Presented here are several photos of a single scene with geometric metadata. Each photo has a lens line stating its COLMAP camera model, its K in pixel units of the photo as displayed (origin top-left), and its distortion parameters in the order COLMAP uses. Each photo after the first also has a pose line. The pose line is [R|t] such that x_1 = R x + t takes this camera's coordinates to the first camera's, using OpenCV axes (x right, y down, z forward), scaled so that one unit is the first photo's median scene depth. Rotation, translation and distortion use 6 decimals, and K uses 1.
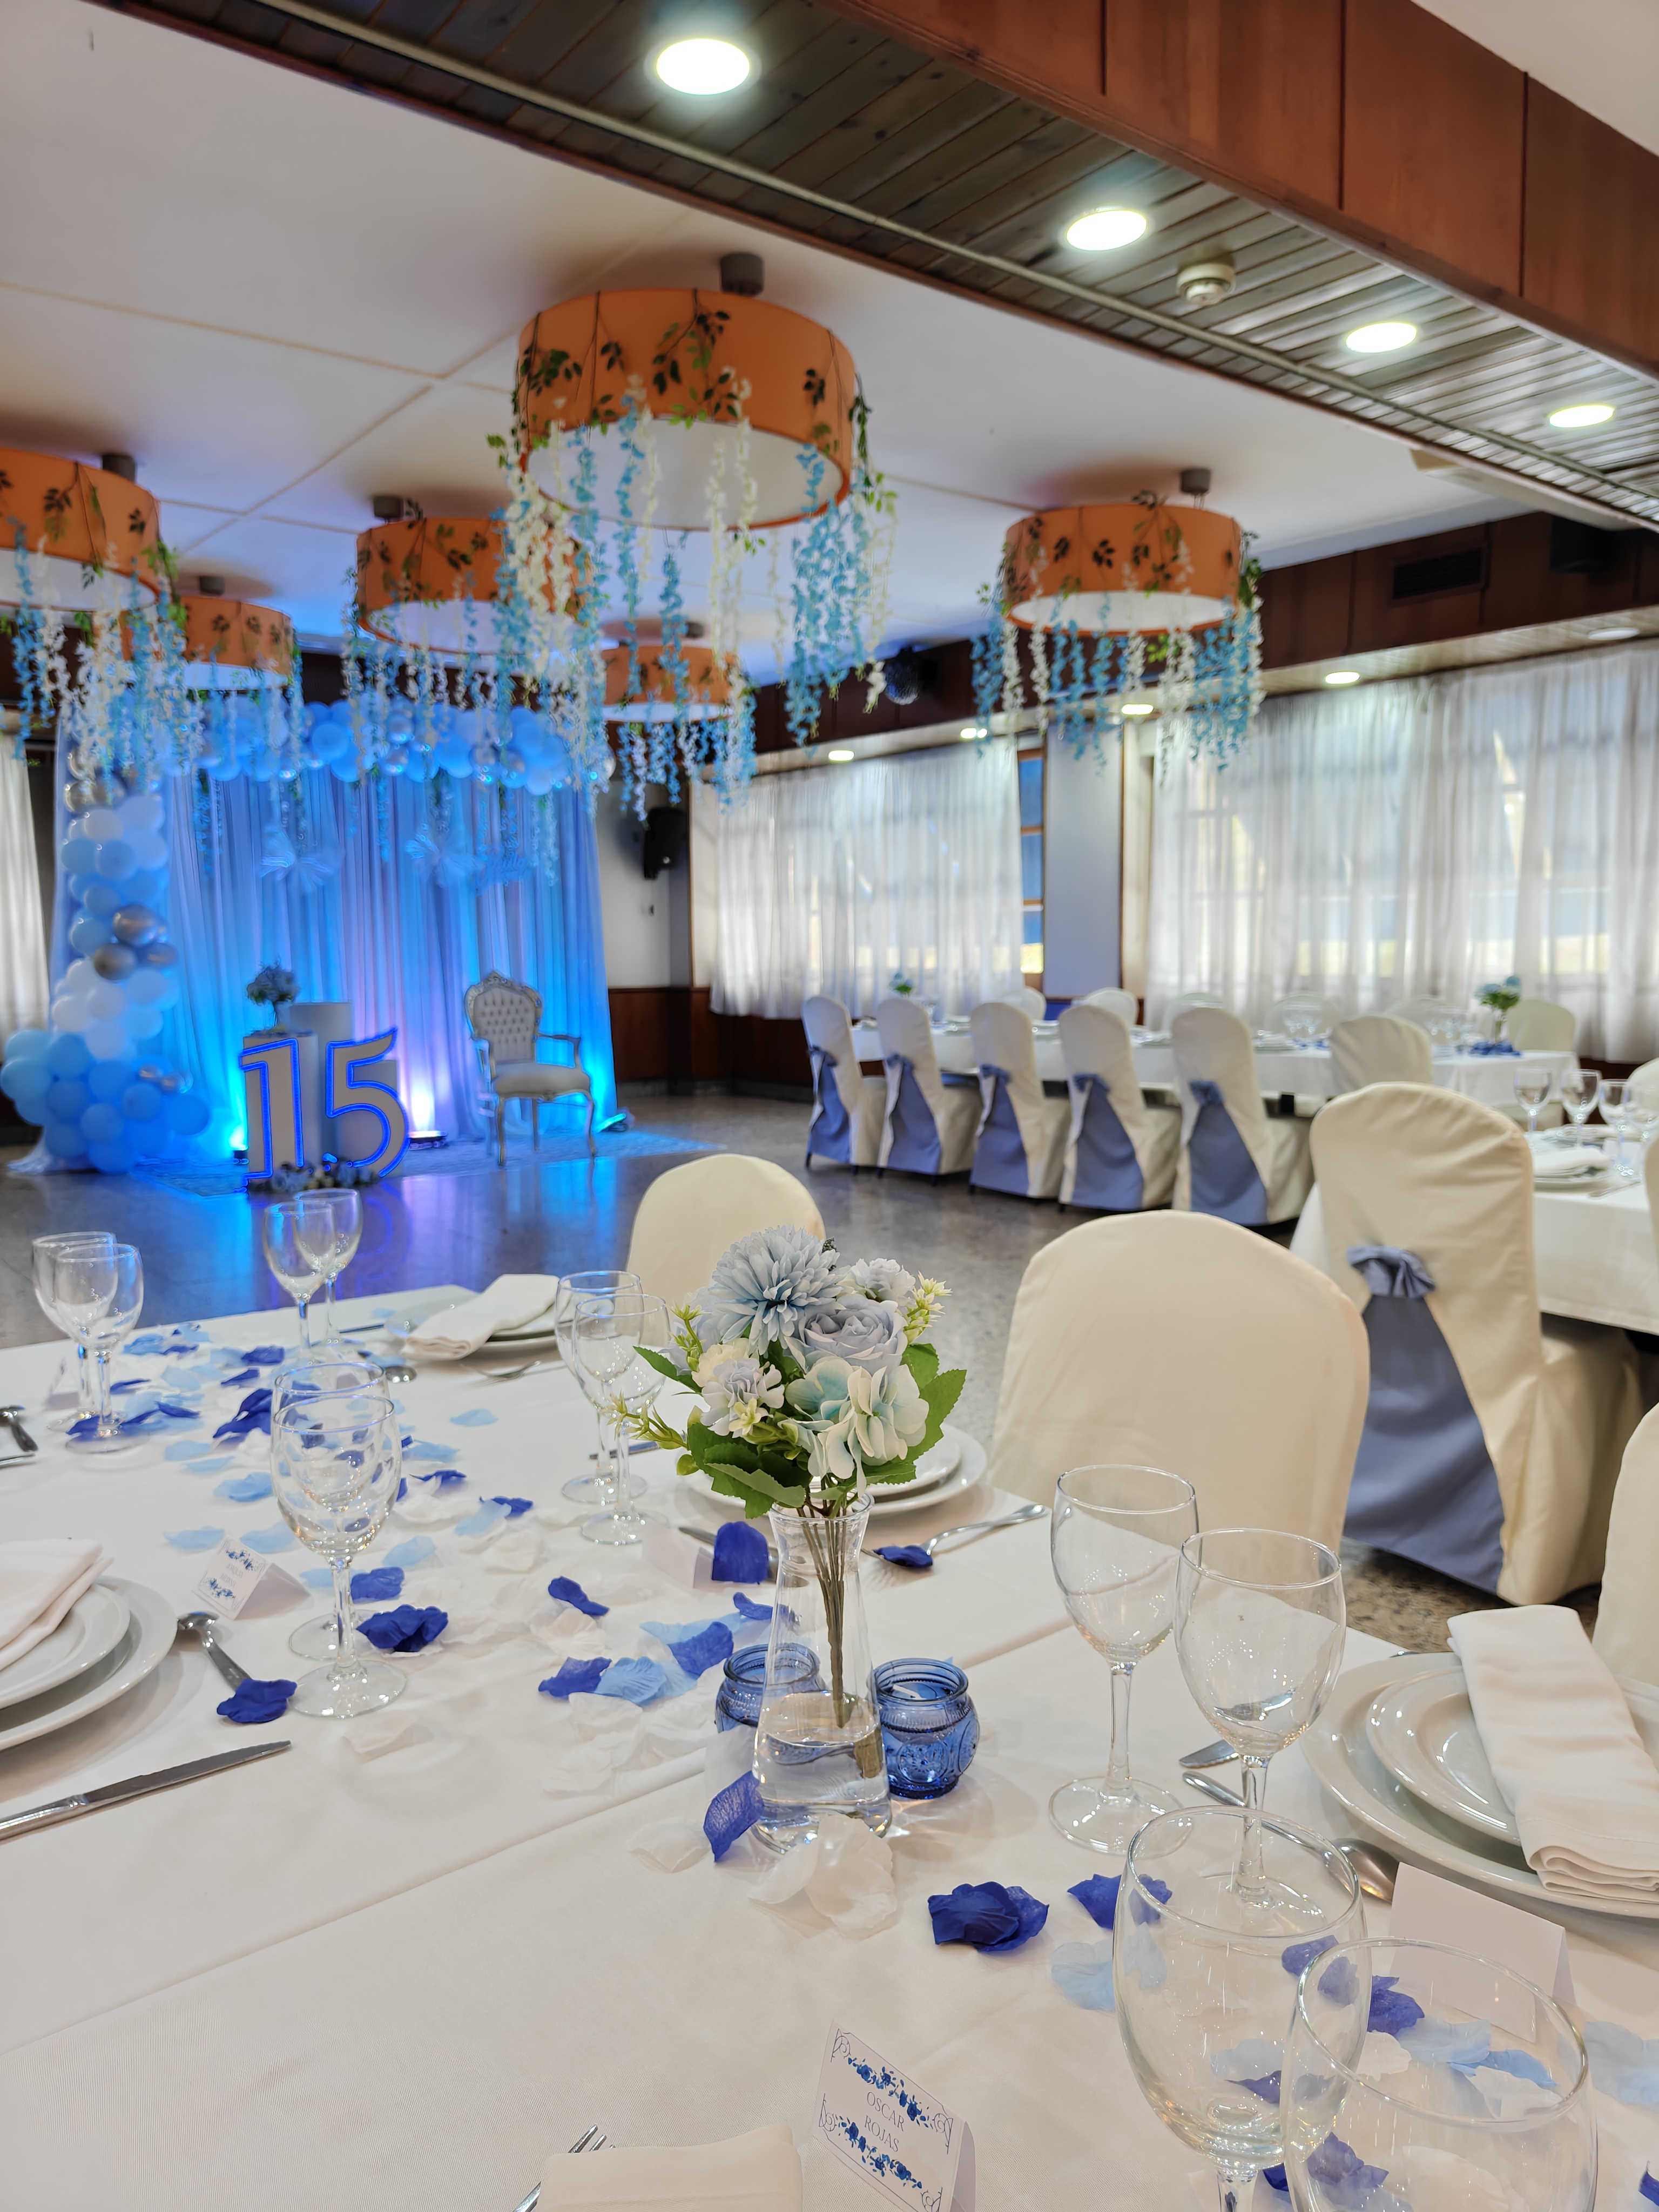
lens RADIAL K [[1528.6, 0, 829.5], [0, 1528.6, 1106.0], [0, 0, 1]] dist [0.007990, -0.000682]
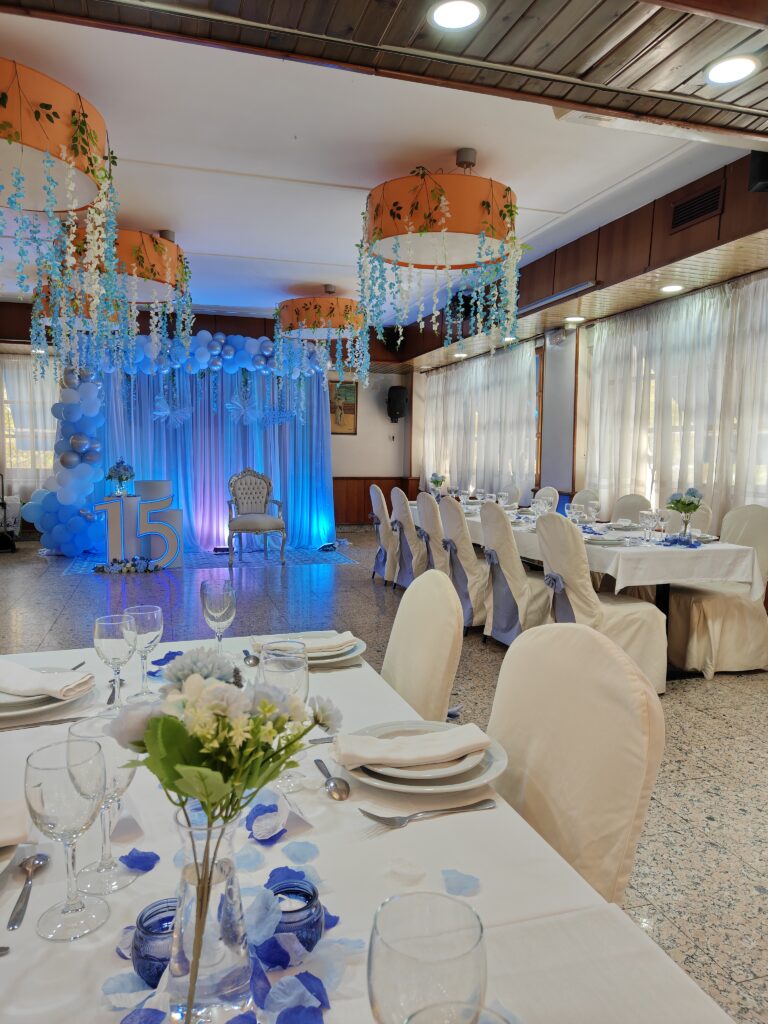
lens RADIAL K [[706.8, 0, 384.0], [0, 706.8, 512.0], [0, 0, 1]] dist [-0.001424, 0.000662]
pose [[0.936618, 0.042211, -0.347801, 0.272881], [-0.050935, 0.998574, -0.015974, -0.024913], [0.346631, 0.032677, 0.937432, 0.204919]]
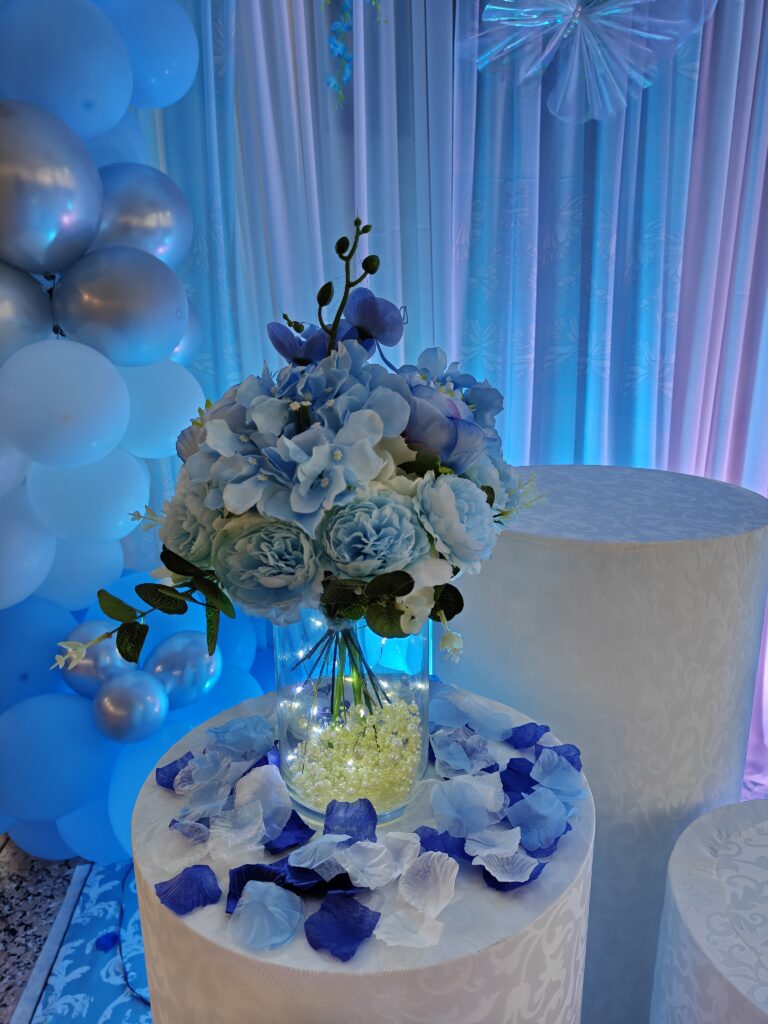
lens RADIAL K [[707.6, 0, 384.0], [0, 707.6, 512.0], [0, 0, 1]] dist [0.007990, -0.000682]
pose [[0.820566, 0.125564, -0.557589, -0.287519], [-0.045034, 0.986741, 0.155930, -0.073458], [0.569775, -0.102840, 0.815341, 0.852238]]
